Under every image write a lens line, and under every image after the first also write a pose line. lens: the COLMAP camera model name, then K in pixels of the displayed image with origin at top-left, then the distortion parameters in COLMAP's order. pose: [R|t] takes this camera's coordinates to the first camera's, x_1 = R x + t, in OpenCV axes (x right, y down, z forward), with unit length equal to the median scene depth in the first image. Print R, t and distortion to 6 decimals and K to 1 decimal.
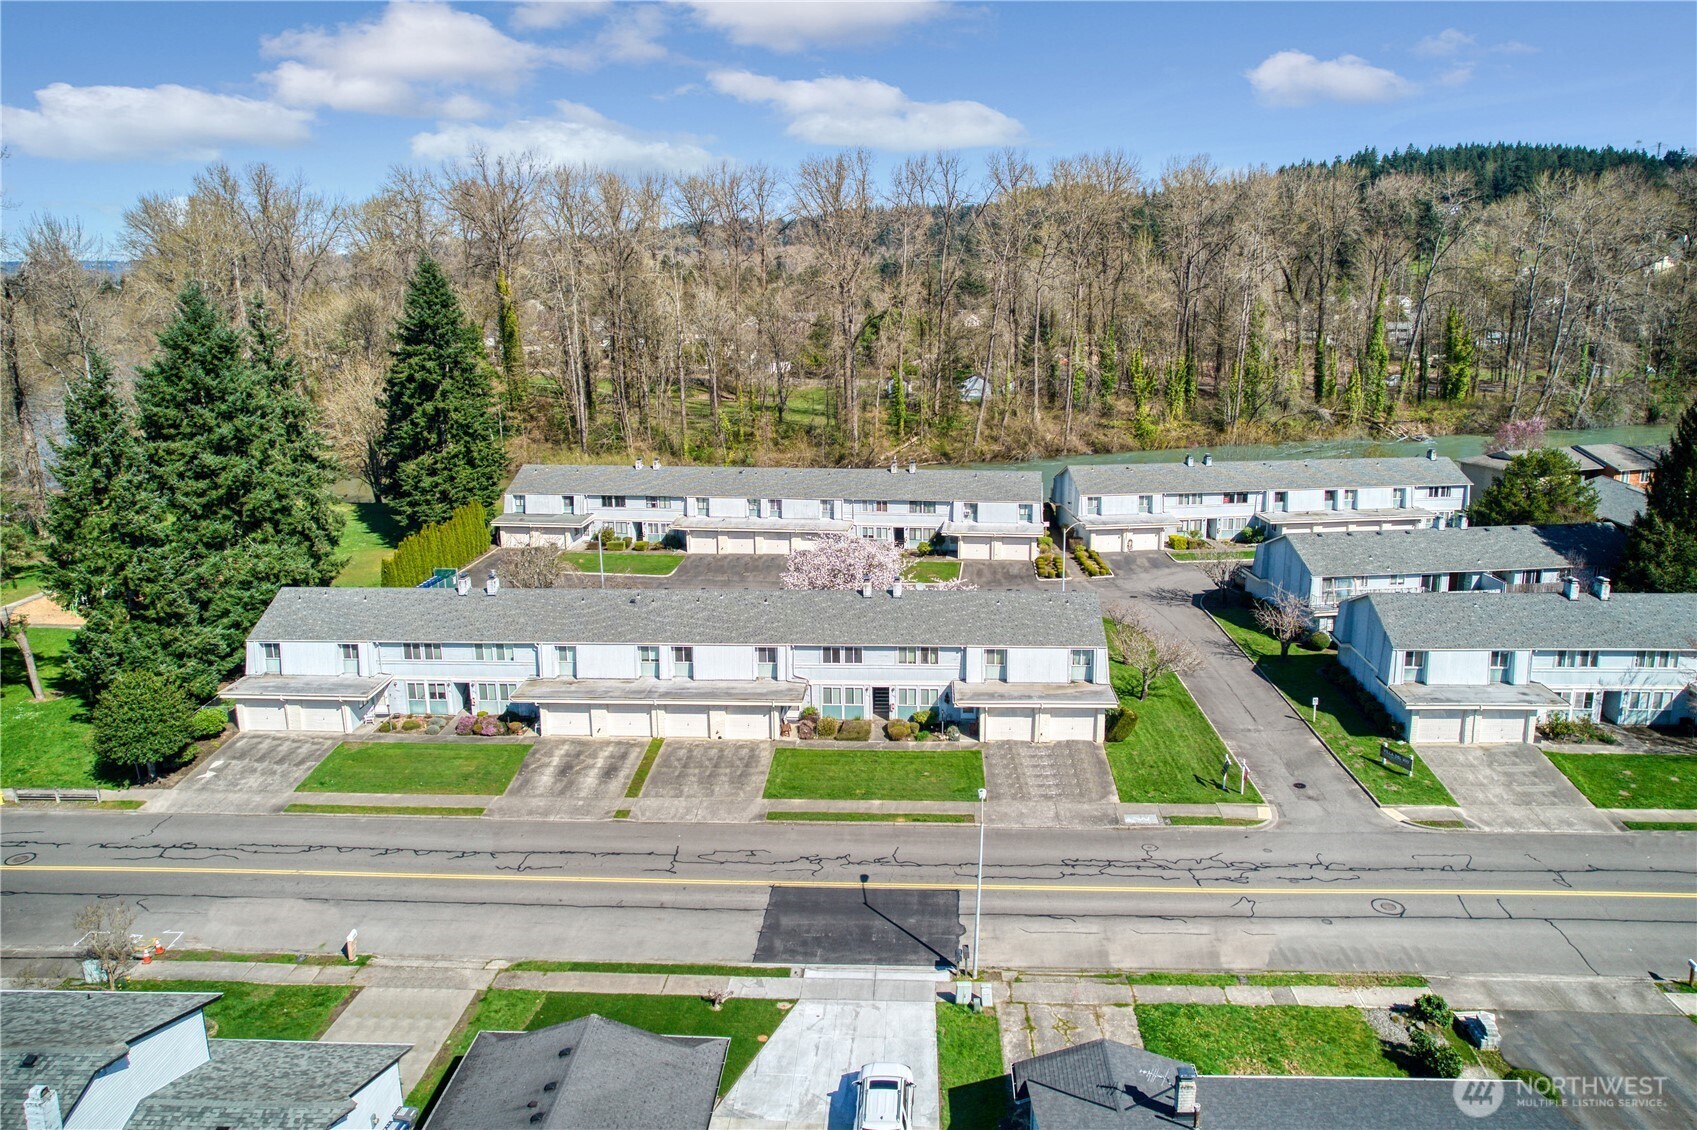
lens RADIAL K [[1154.3, 0, 848.5], [0, 1154.3, 565.0], [0, 0, 1]] dist [-0.038795, 0.002631]
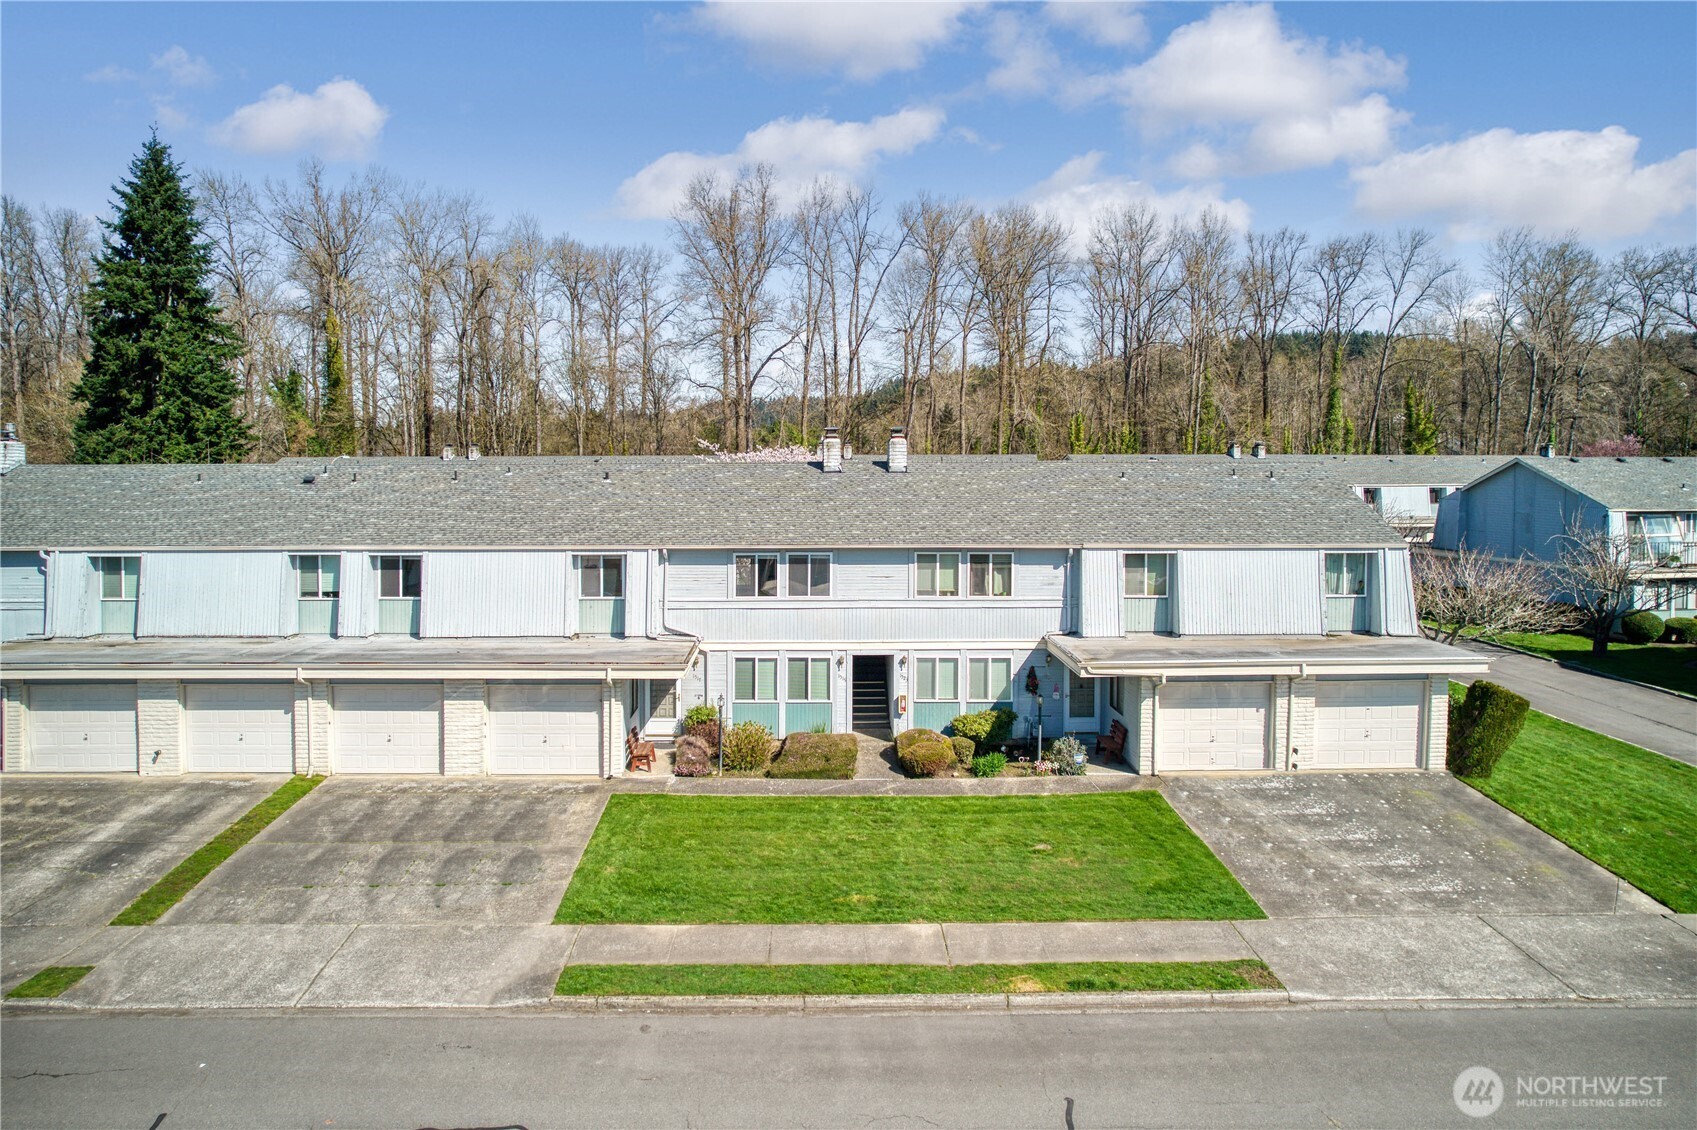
lens RADIAL K [[1092.0, 0, 795.5], [0, 1092.0, 500.4], [0, 0, 1]] dist [-0.033288, 0.002313]
pose [[0.998045, 0.010326, 0.061643, -0.025614], [0.003247, 0.976359, -0.216133, 0.138660], [-0.062418, 0.215910, 0.974416, 0.614968]]
